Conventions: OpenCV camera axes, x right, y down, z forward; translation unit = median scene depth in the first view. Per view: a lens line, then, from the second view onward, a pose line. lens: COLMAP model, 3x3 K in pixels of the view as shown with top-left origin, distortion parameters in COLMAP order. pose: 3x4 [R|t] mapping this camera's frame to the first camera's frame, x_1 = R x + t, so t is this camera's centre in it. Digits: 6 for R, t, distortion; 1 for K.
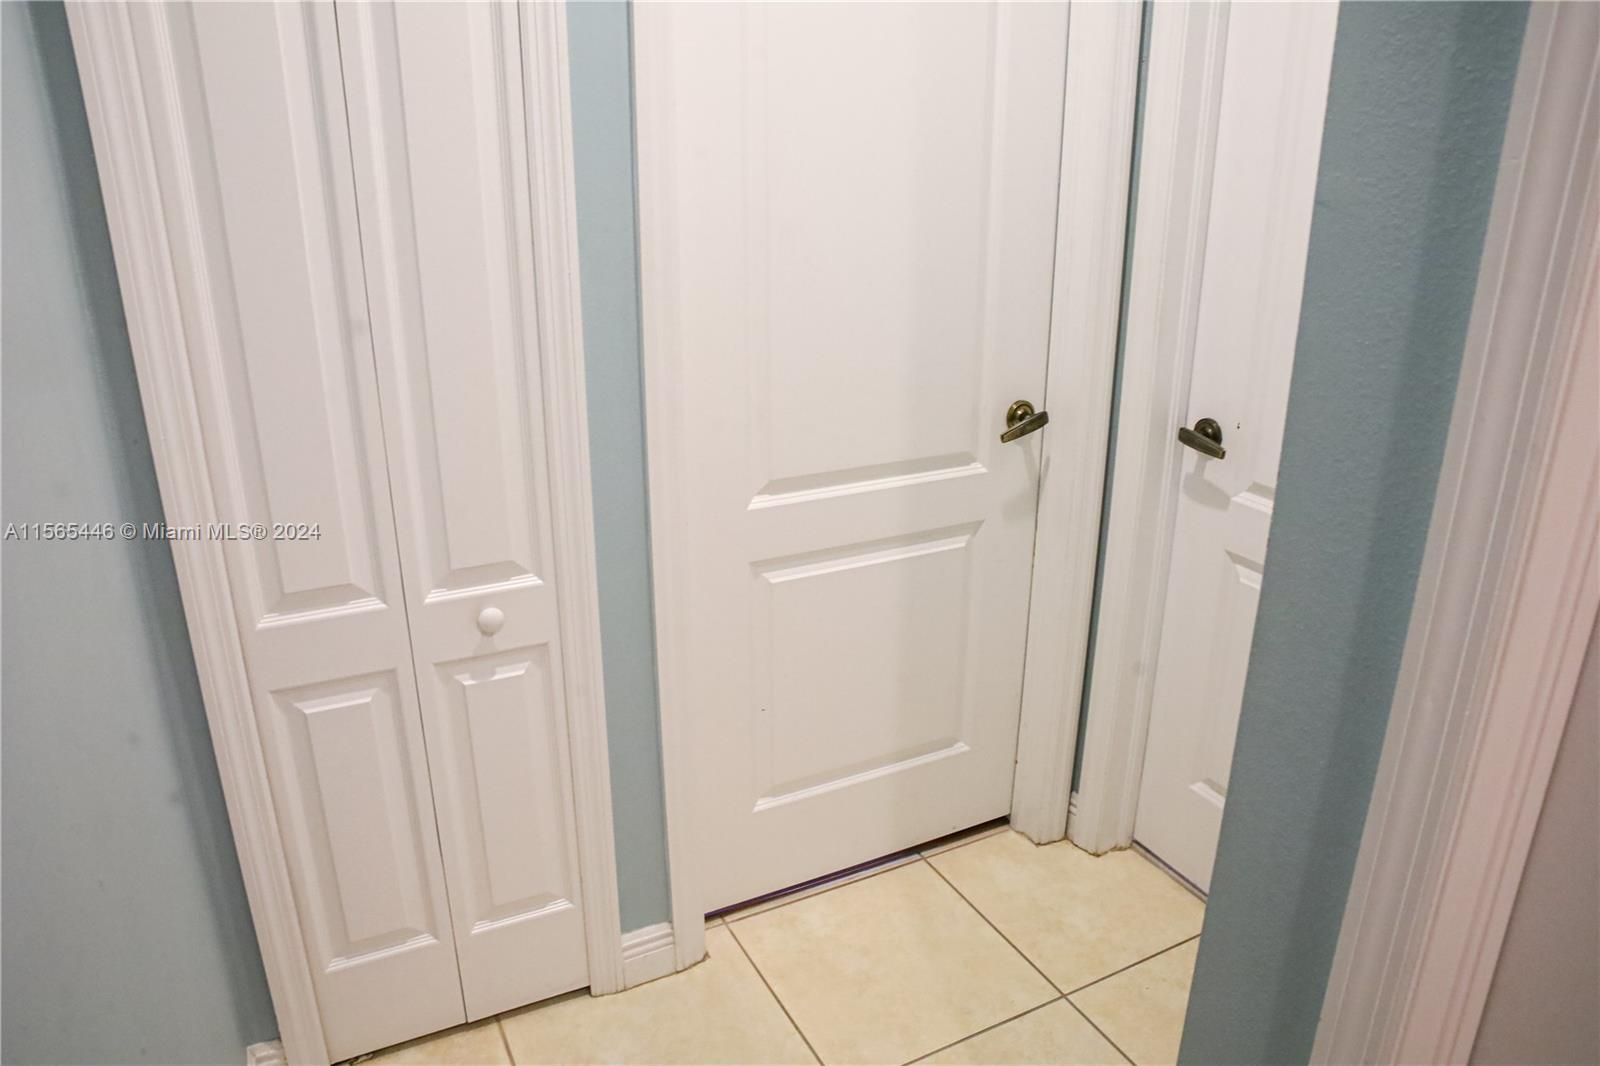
lens RADIAL K [[1109.6, 0, 806.8], [0, 1109.6, 530.3], [0, 0, 1]] dist [-0.136272, 0.101433]
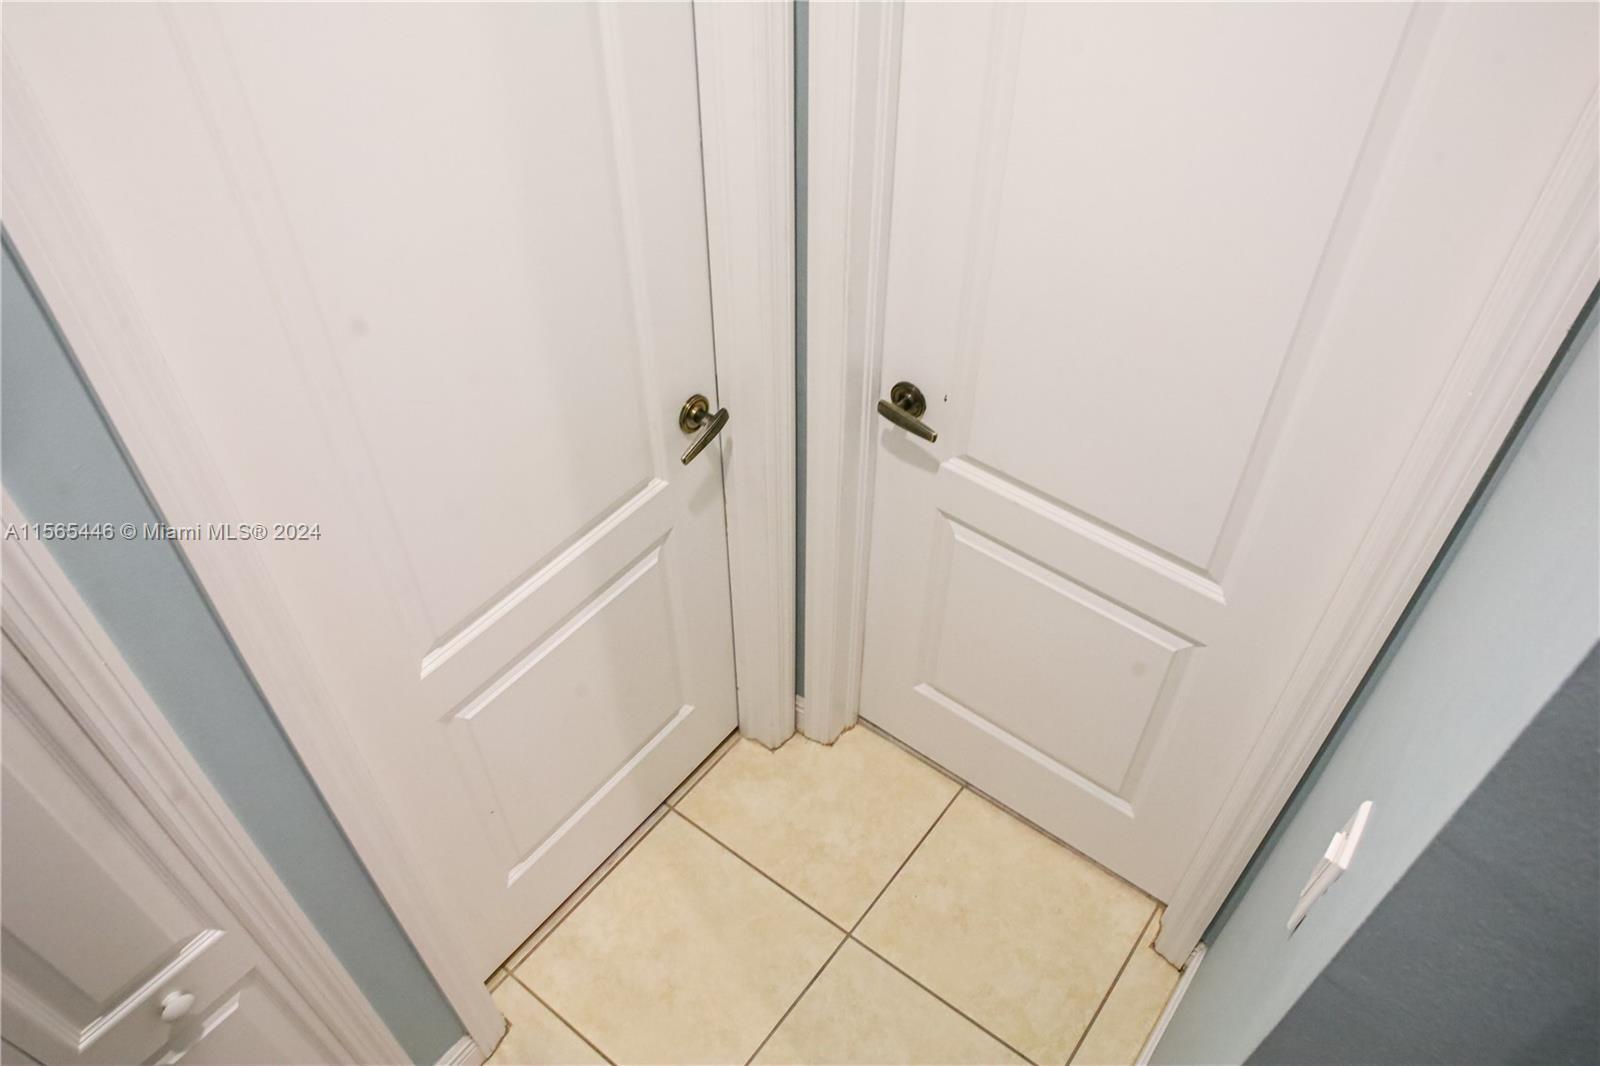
lens RADIAL K [[1109.6, 0, 806.8], [0, 1109.6, 530.3], [0, 0, 1]] dist [-0.136272, 0.101433]
pose [[0.907500, -0.298059, 0.295980, -0.001127], [0.140621, 0.879543, 0.454566, -0.444954], [-0.395815, -0.370898, 0.840098, 0.265958]]
